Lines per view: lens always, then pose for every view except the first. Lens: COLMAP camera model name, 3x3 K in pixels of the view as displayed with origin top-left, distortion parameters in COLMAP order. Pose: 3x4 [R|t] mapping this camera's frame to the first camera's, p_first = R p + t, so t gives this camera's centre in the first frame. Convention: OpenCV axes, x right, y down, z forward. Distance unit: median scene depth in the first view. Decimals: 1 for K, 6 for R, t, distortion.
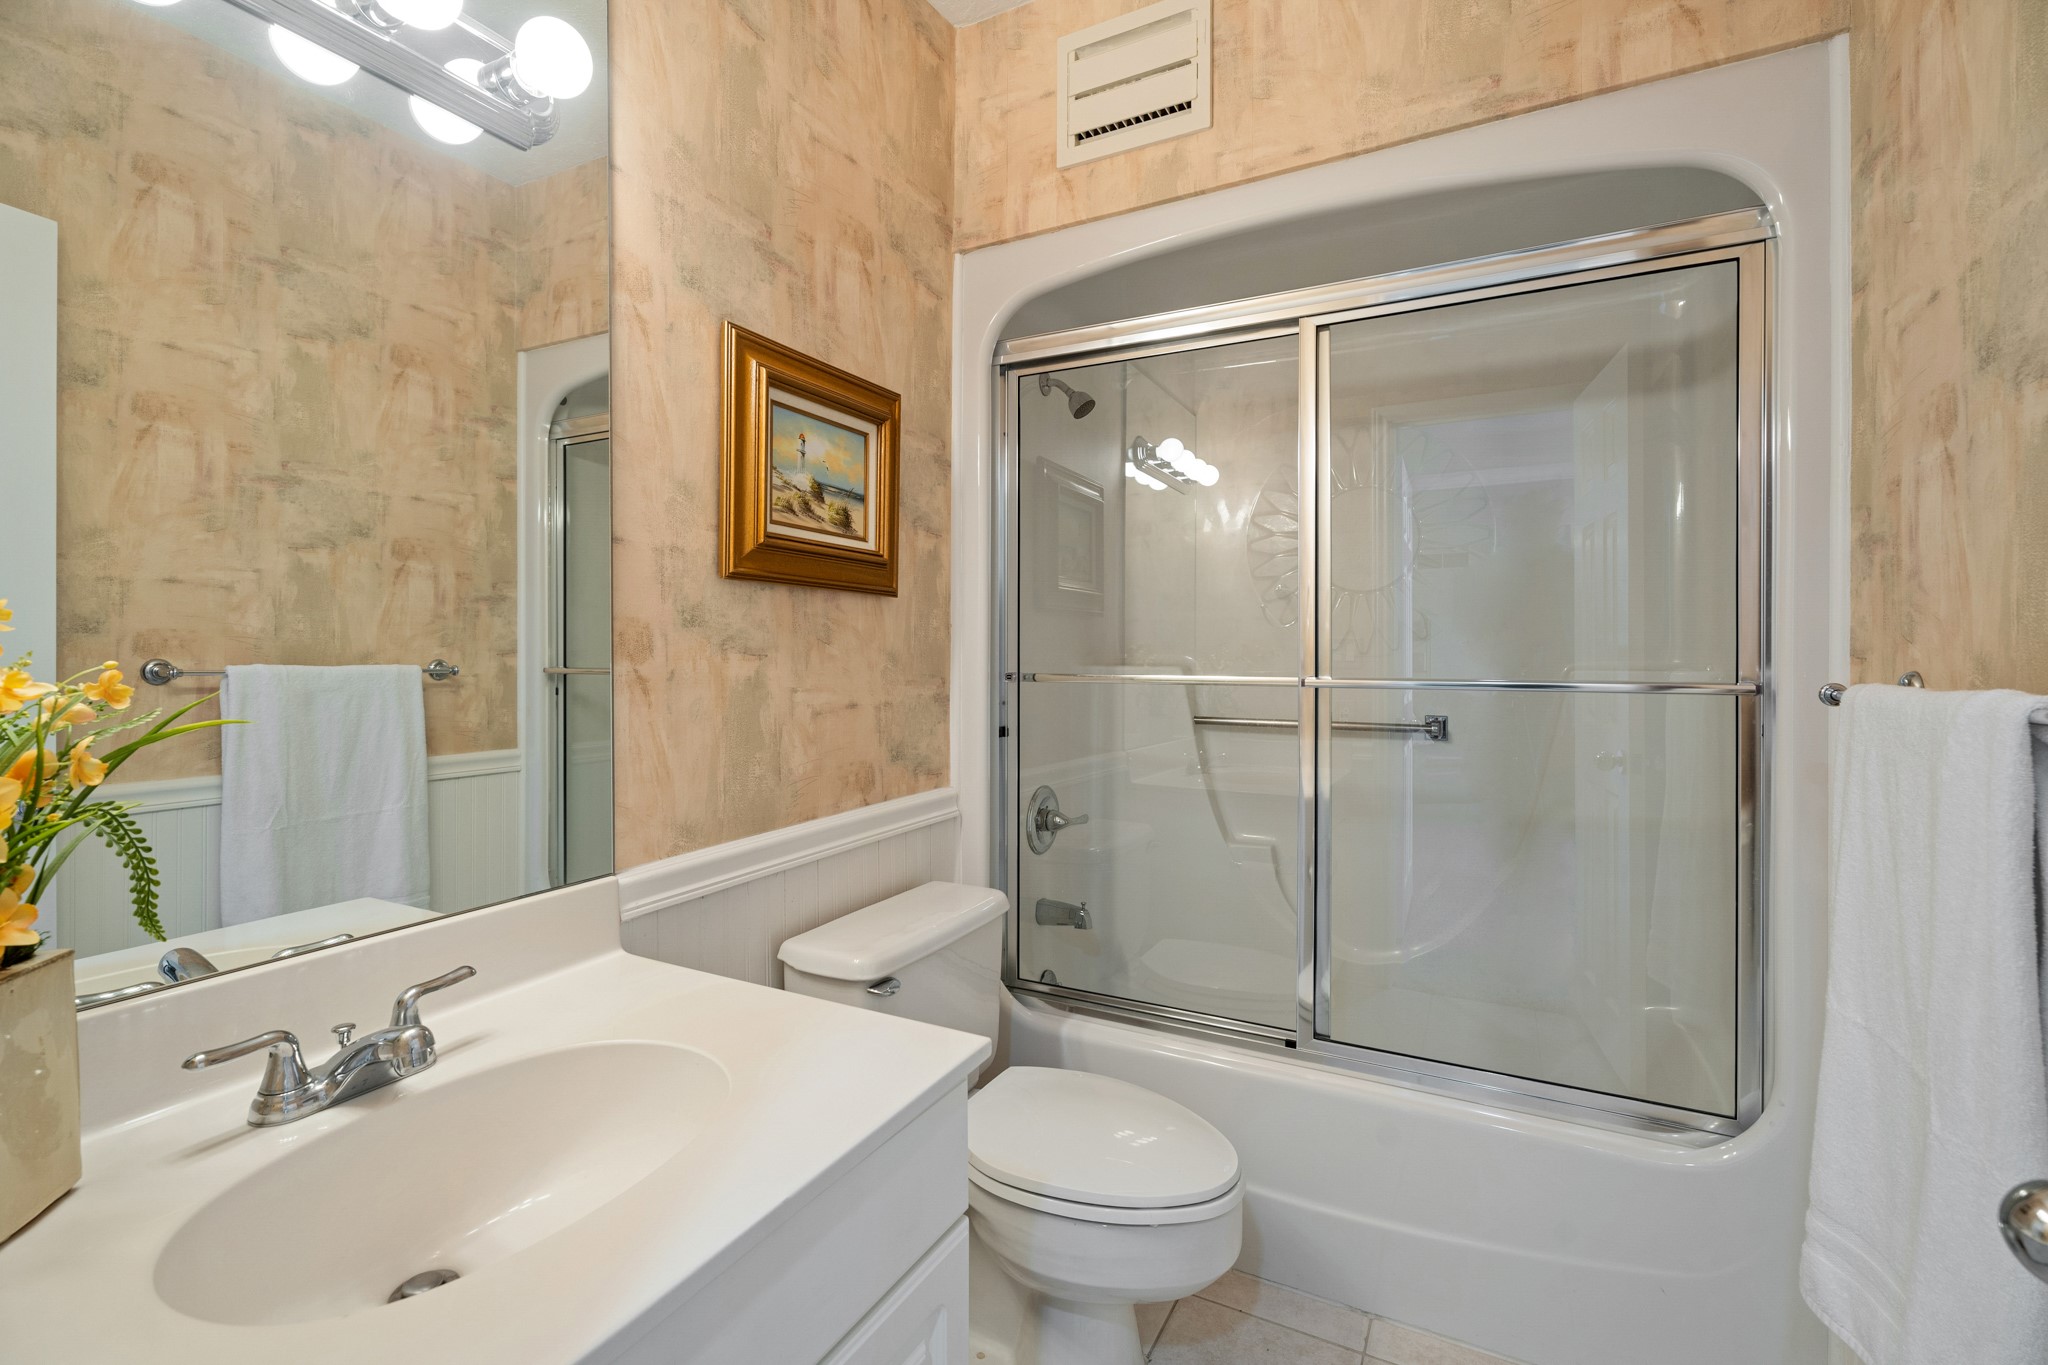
lens RADIAL K [[914.8, 0, 1041.8], [0, 914.8, 664.3], [0, 0, 1]] dist [0.000420, -0.000633]
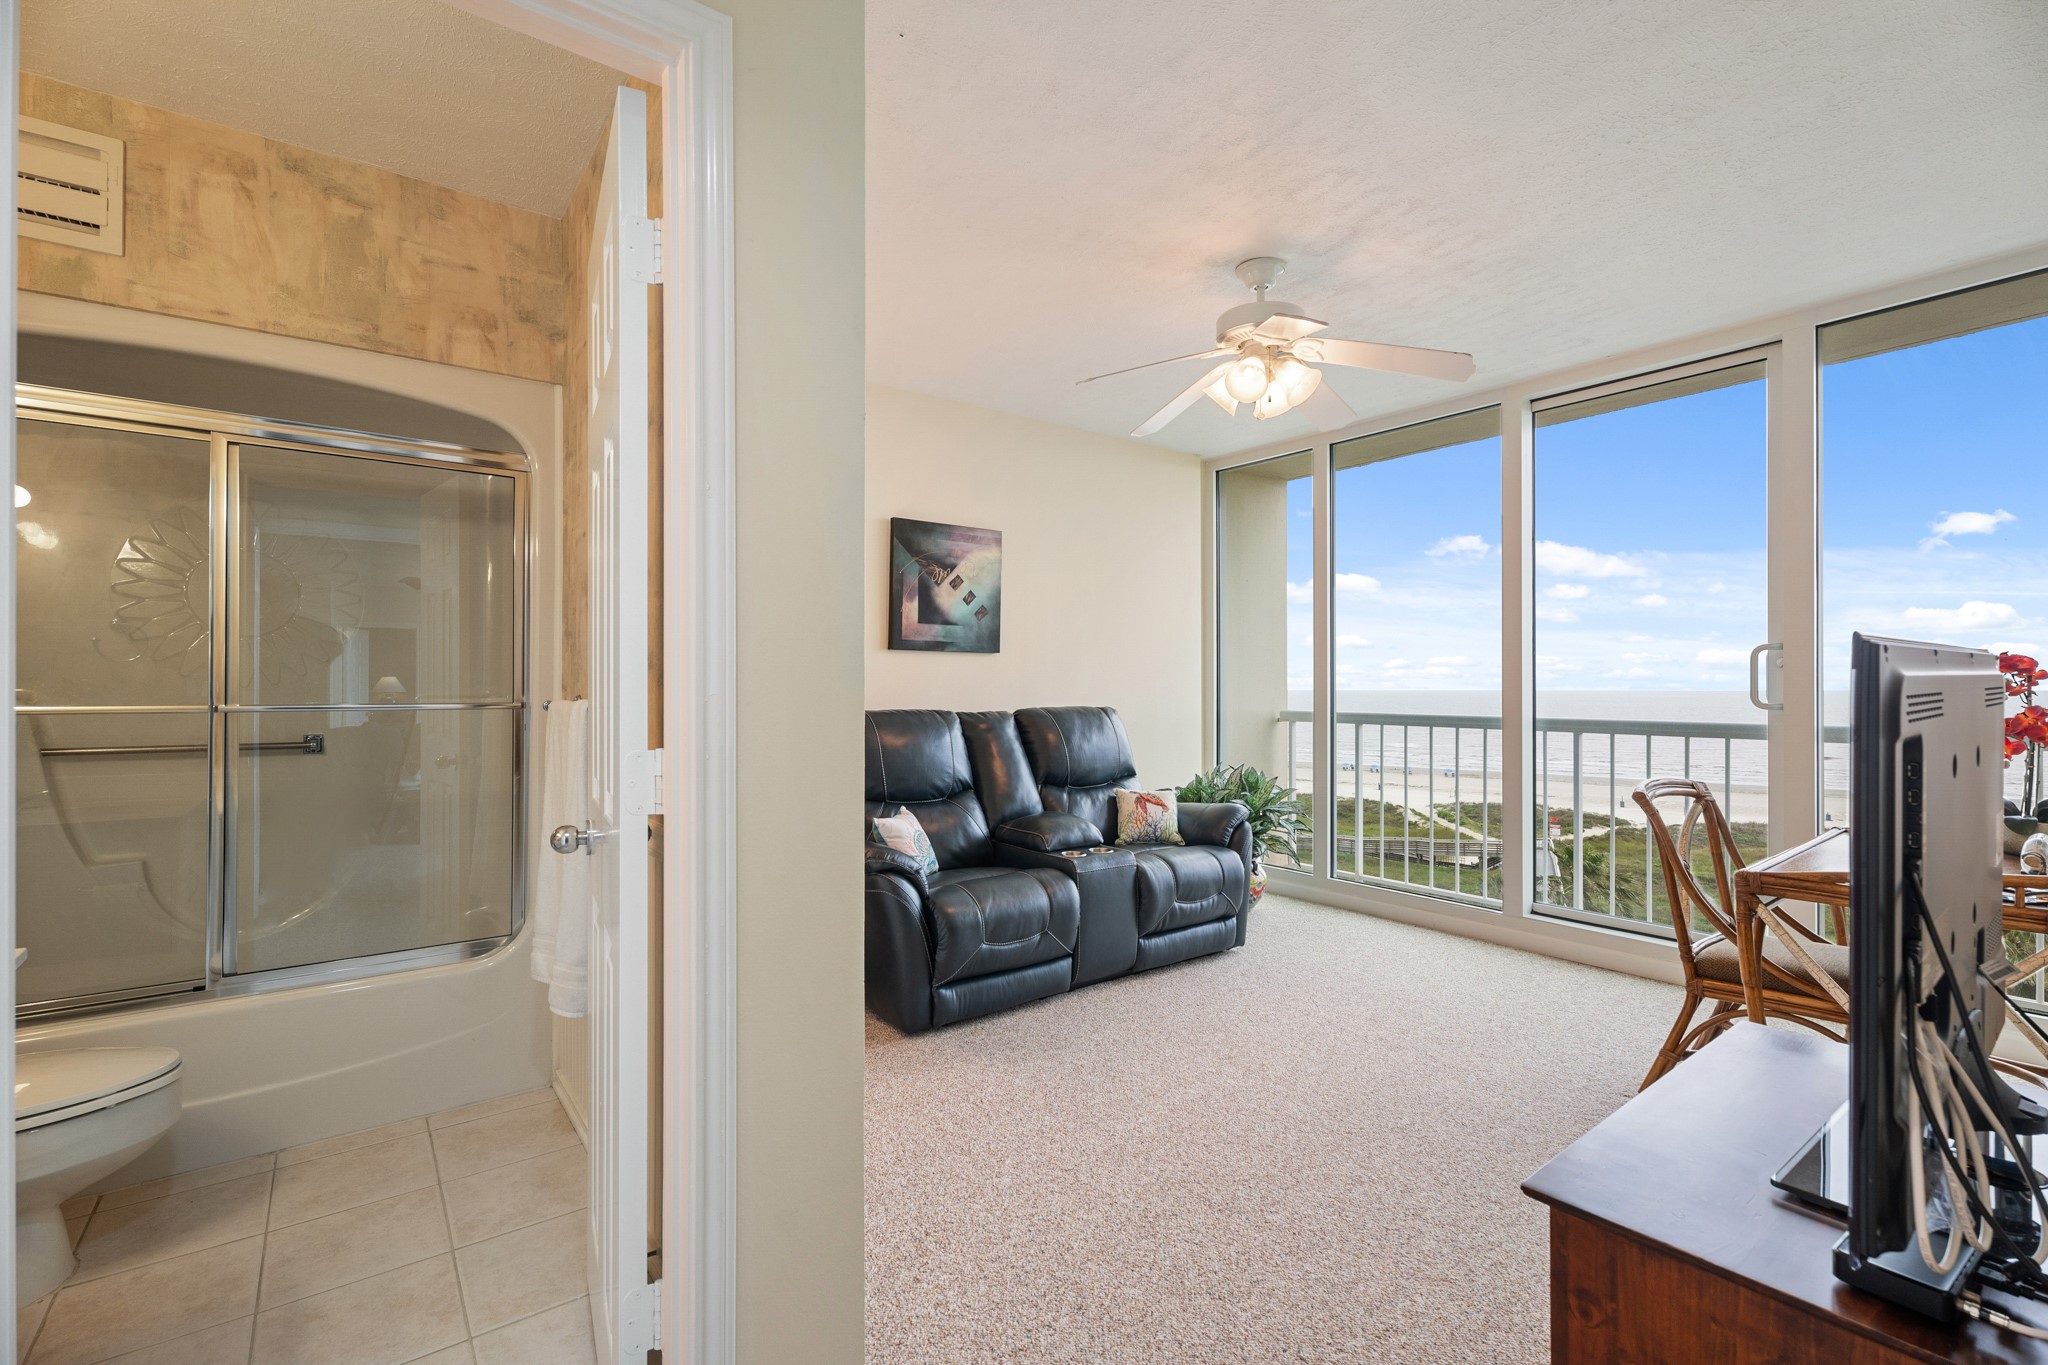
lens RADIAL K [[914.8, 0, 1003.7], [0, 914.8, 684.1], [0, 0, 1]] dist [0.000420, -0.000633]
pose [[0.443626, 0.005541, 0.896195, -0.395698], [0.012872, 0.999838, -0.012553, 0.016597], [-0.896120, 0.017105, 0.443483, -0.605040]]
